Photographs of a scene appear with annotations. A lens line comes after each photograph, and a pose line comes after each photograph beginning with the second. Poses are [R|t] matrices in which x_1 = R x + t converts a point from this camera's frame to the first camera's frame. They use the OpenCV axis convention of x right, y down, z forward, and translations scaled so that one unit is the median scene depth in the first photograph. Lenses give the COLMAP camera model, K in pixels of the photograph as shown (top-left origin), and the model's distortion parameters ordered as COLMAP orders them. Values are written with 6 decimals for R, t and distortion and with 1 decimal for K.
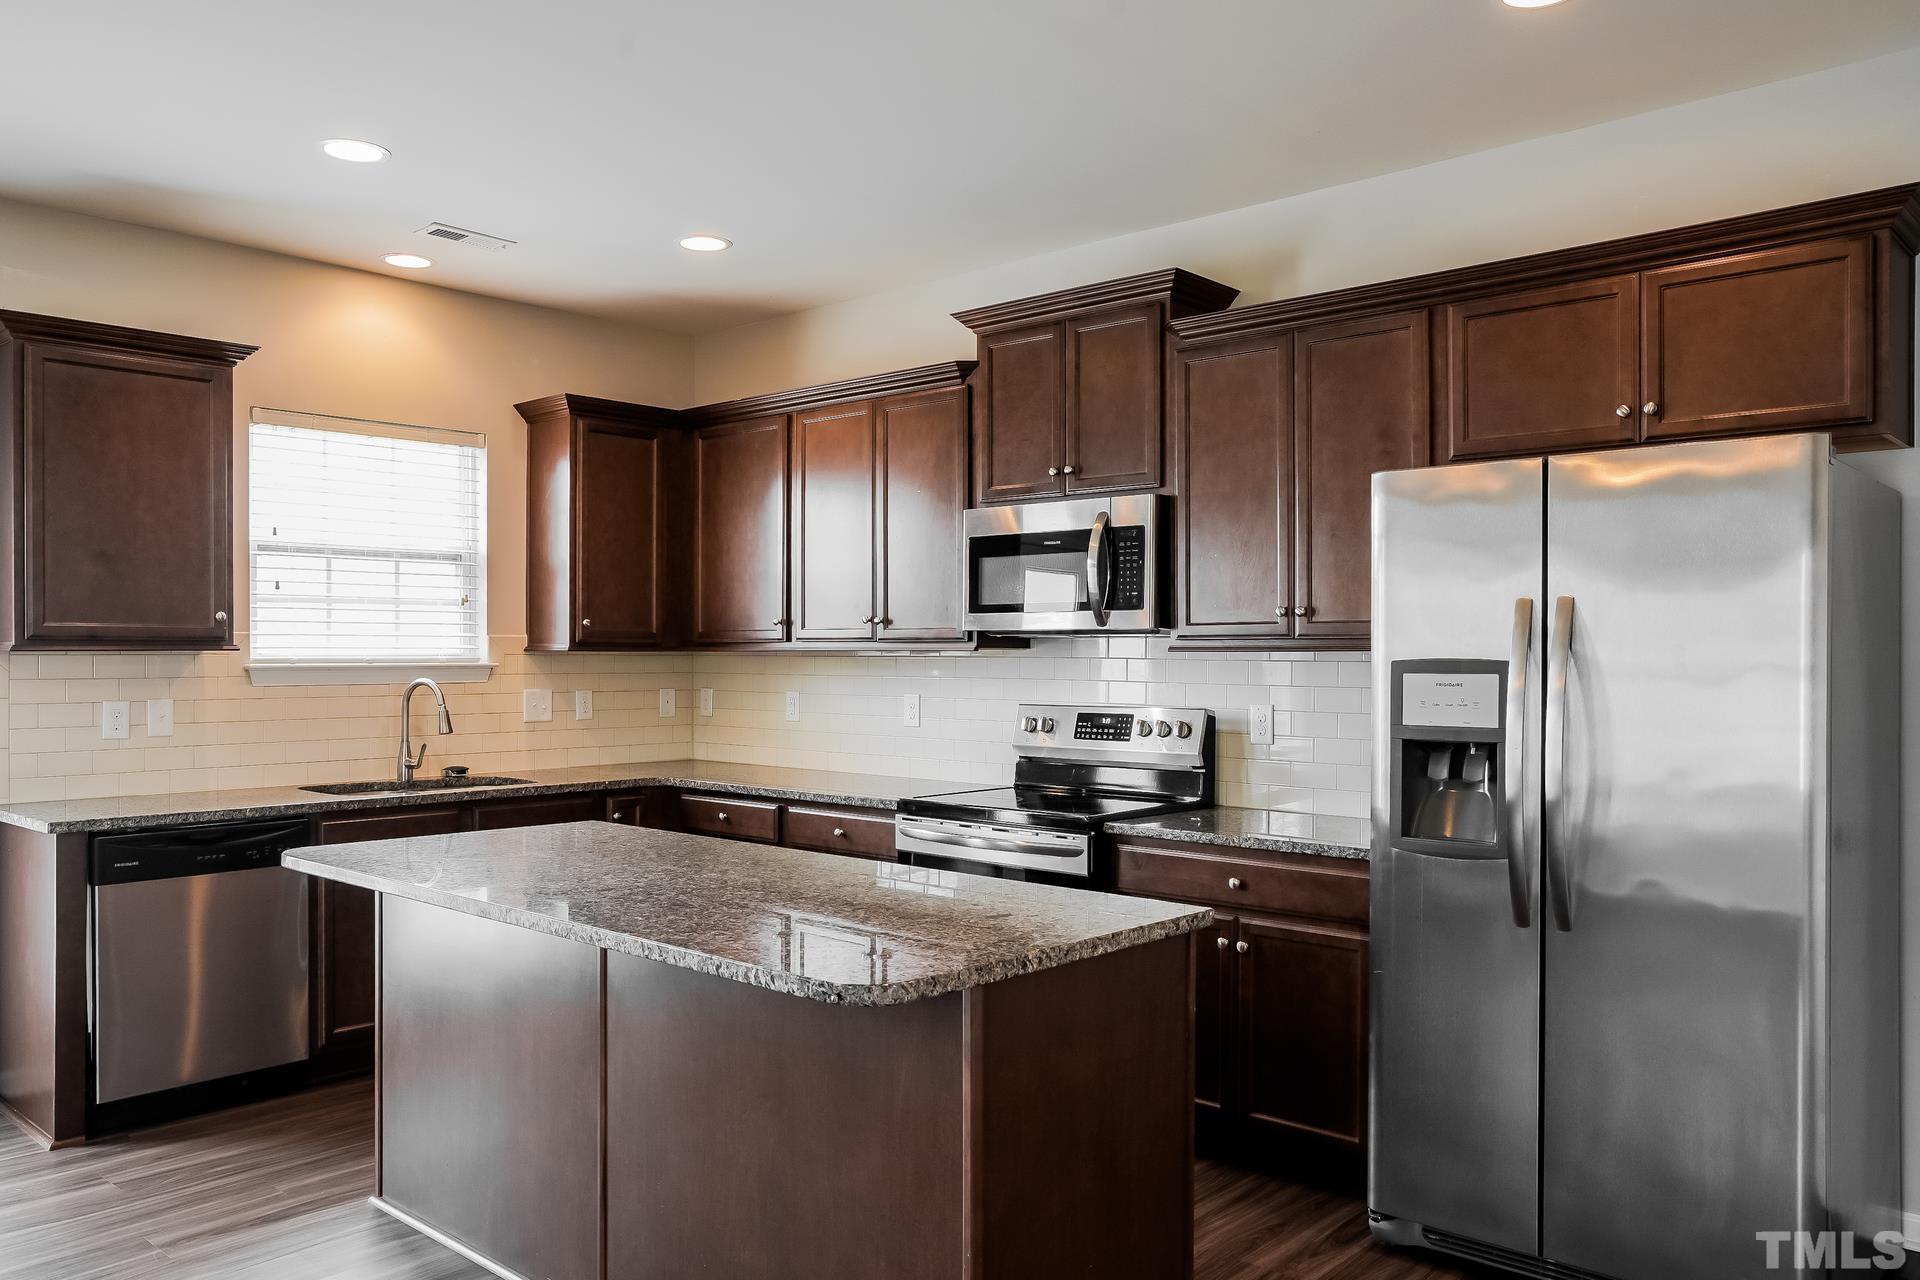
lens RADIAL K [[1445.0, 0, 949.3], [0, 1445.0, 646.8], [0, 0, 1]] dist [-0.014408, 0.000894]
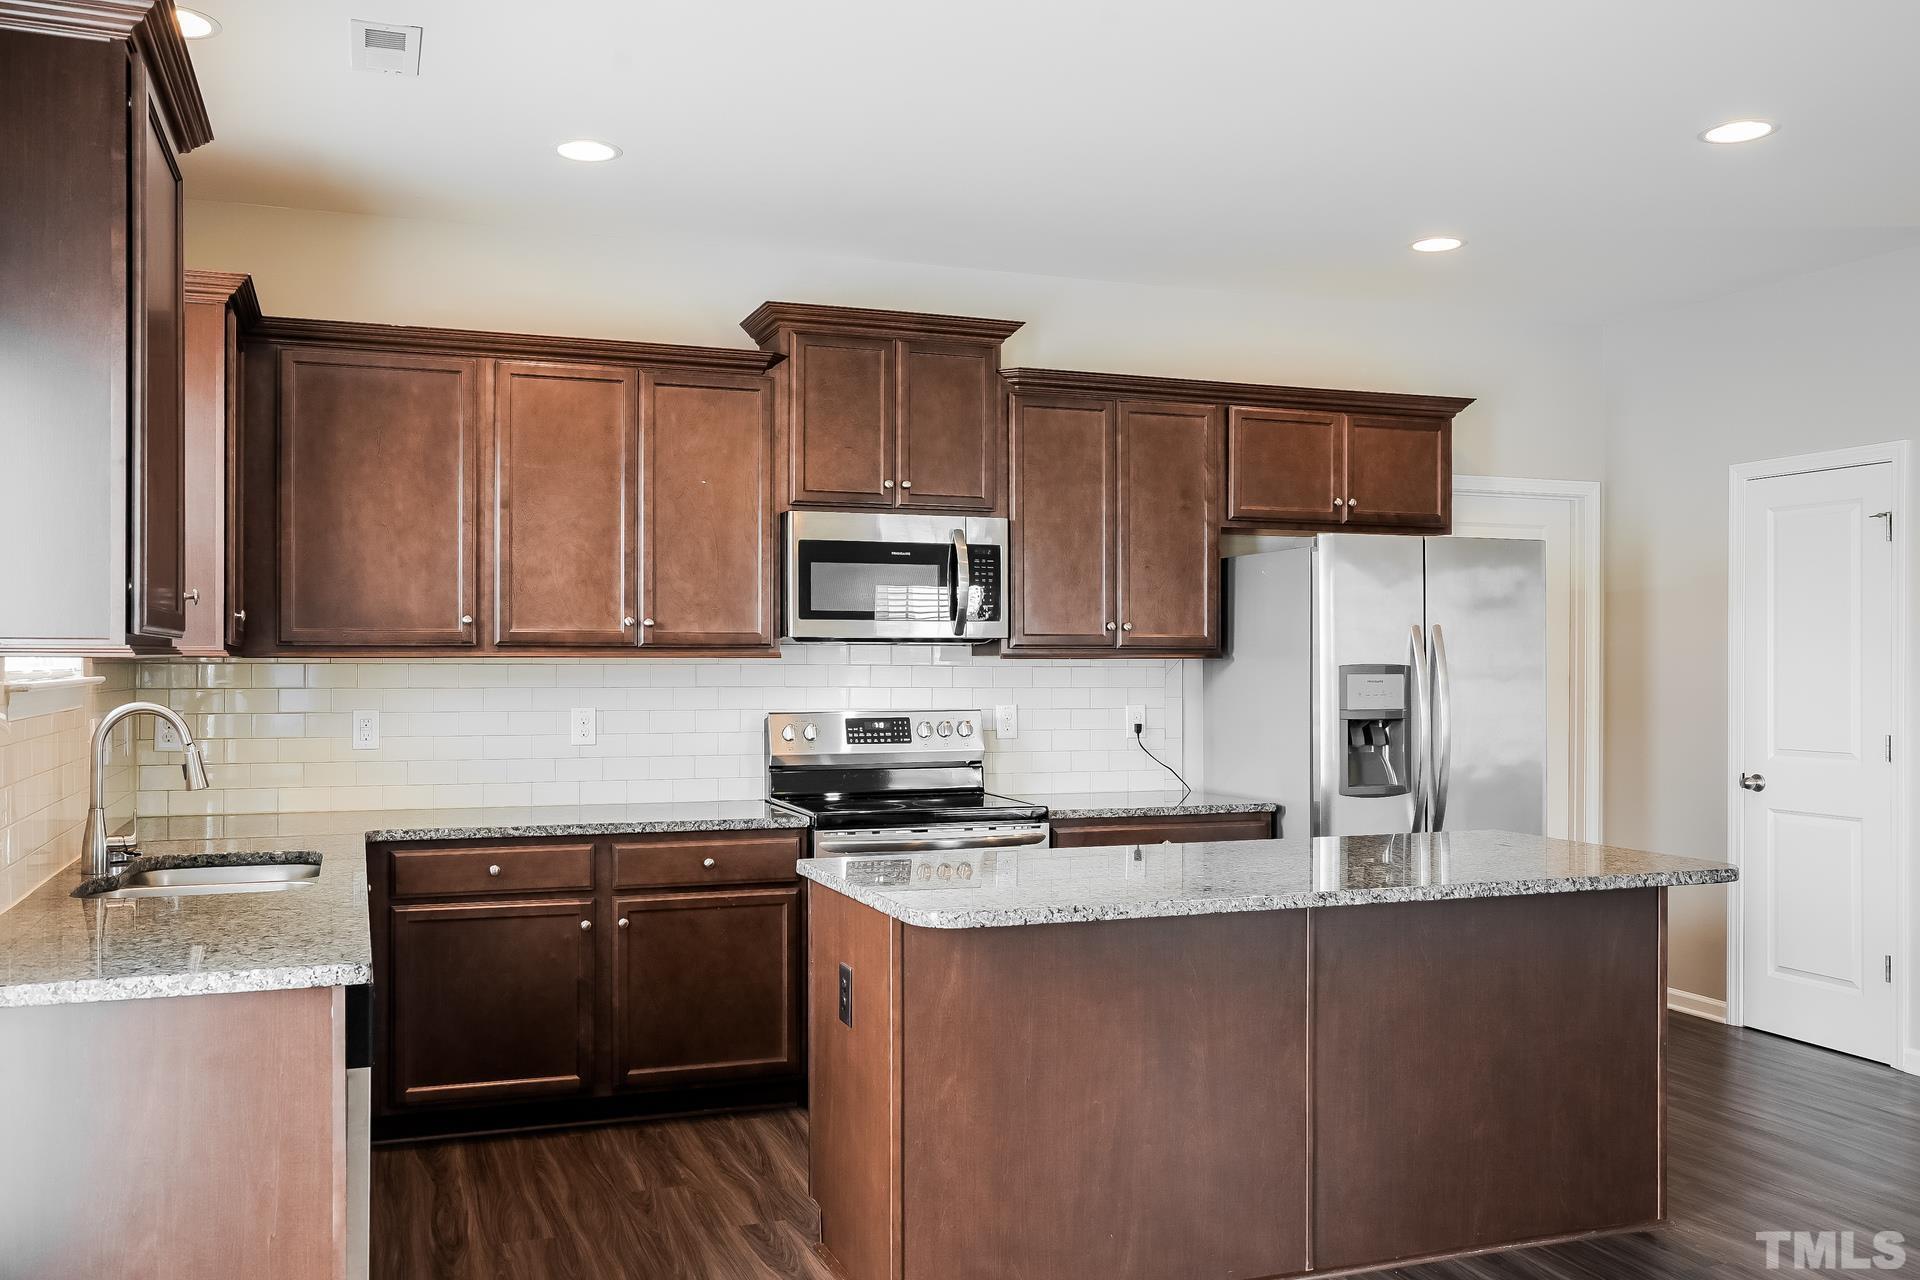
lens RADIAL K [[1634.0, 0, 957.7], [0, 1634.0, 641.3], [0, 0, 1]] dist [0.016289, 0.003891]
pose [[0.457993, 0.010243, 0.888897, -0.977872], [-0.004344, 0.999947, -0.009285, 0.001653], [-0.888945, 0.000391, 0.458013, 0.439515]]
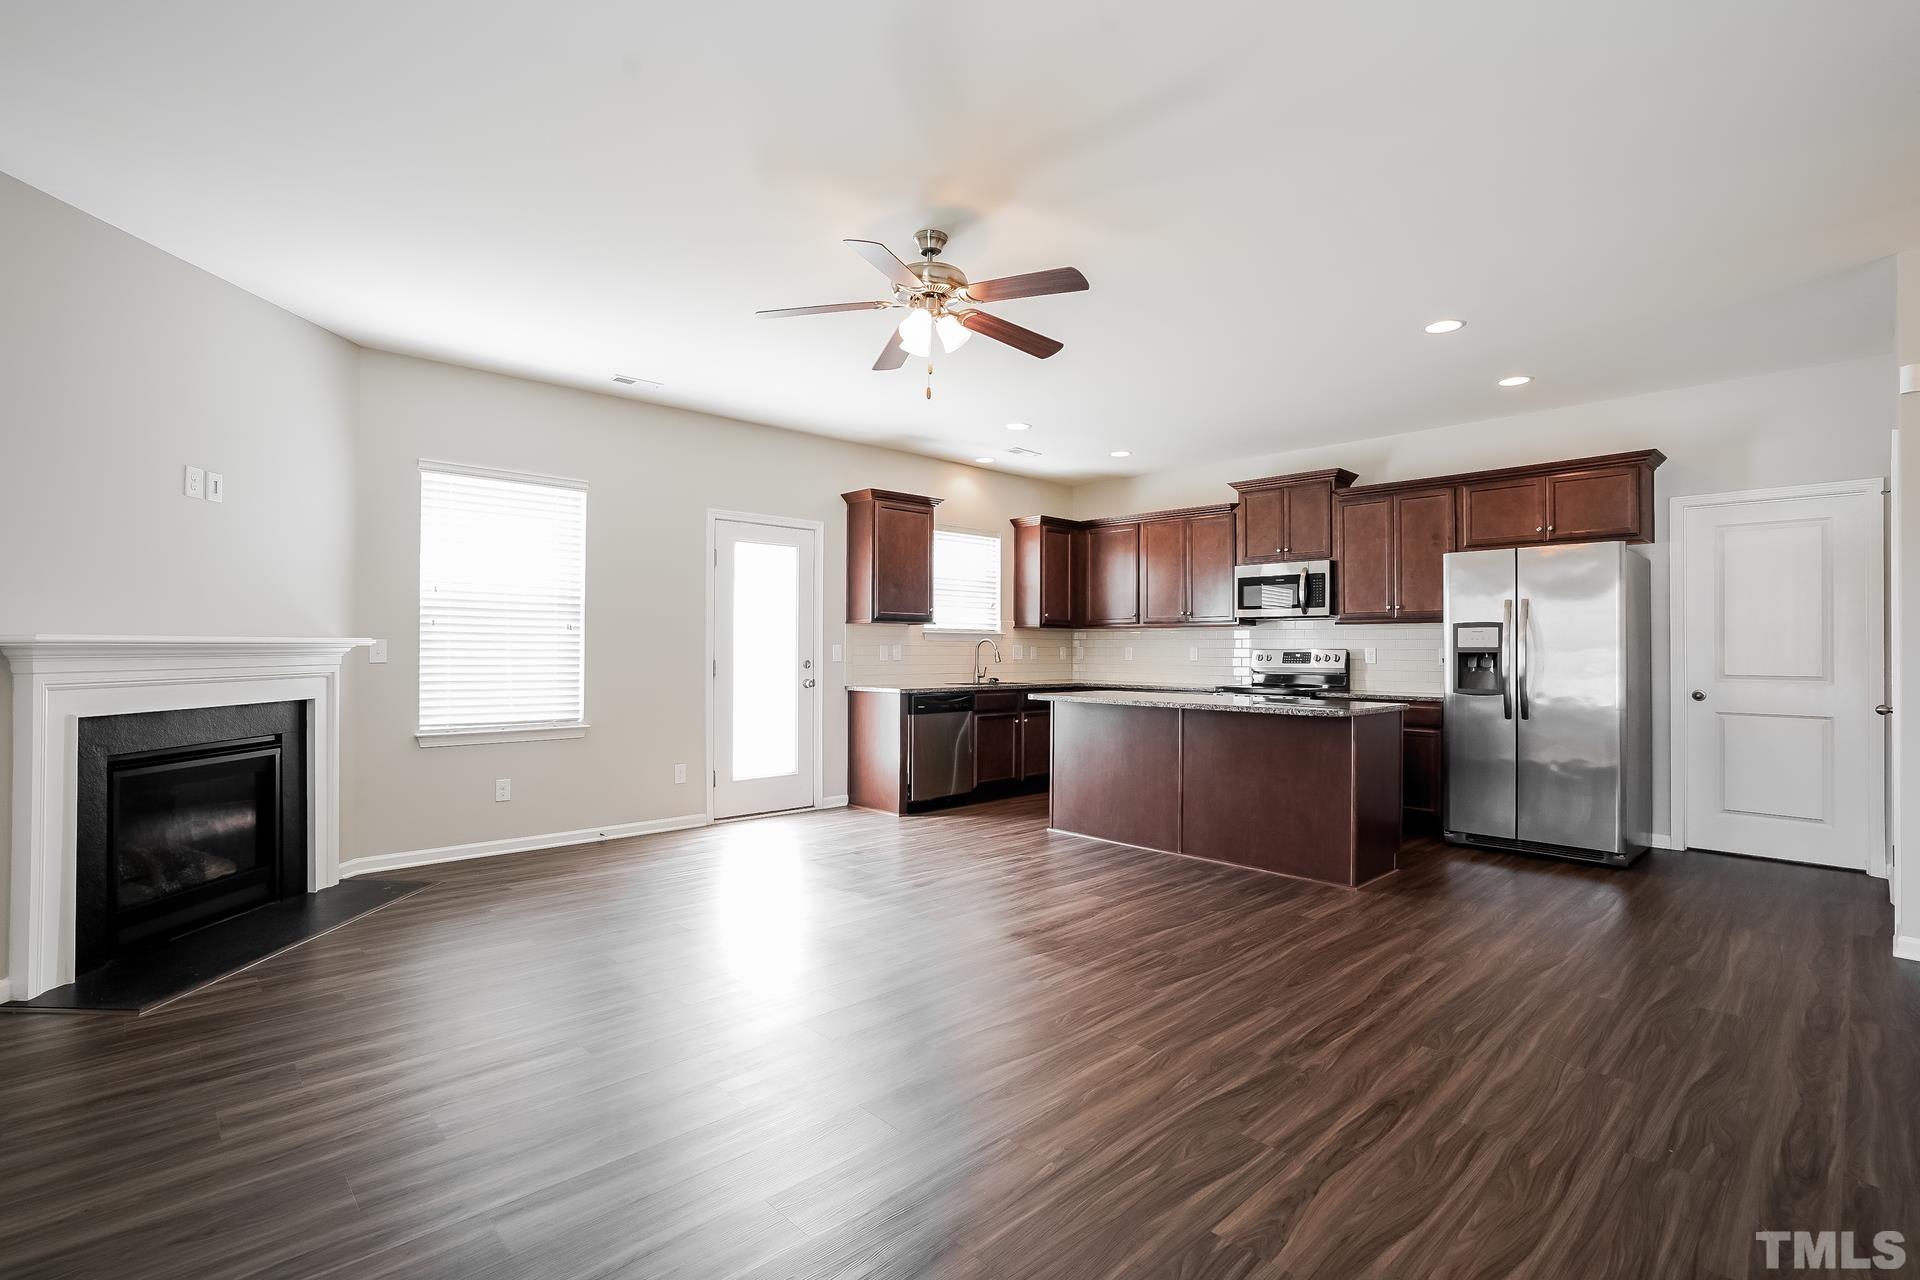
lens RADIAL K [[893.8, 0, 976.8], [0, 893.8, 635.1], [0, 0, 1]] dist [-0.001269, 0.000188]
pose [[0.998961, 0.001556, -0.045549, -0.375089], [-0.002064, 0.999936, -0.011105, 0.038310], [0.045529, 0.011187, 0.998900, -0.523100]]
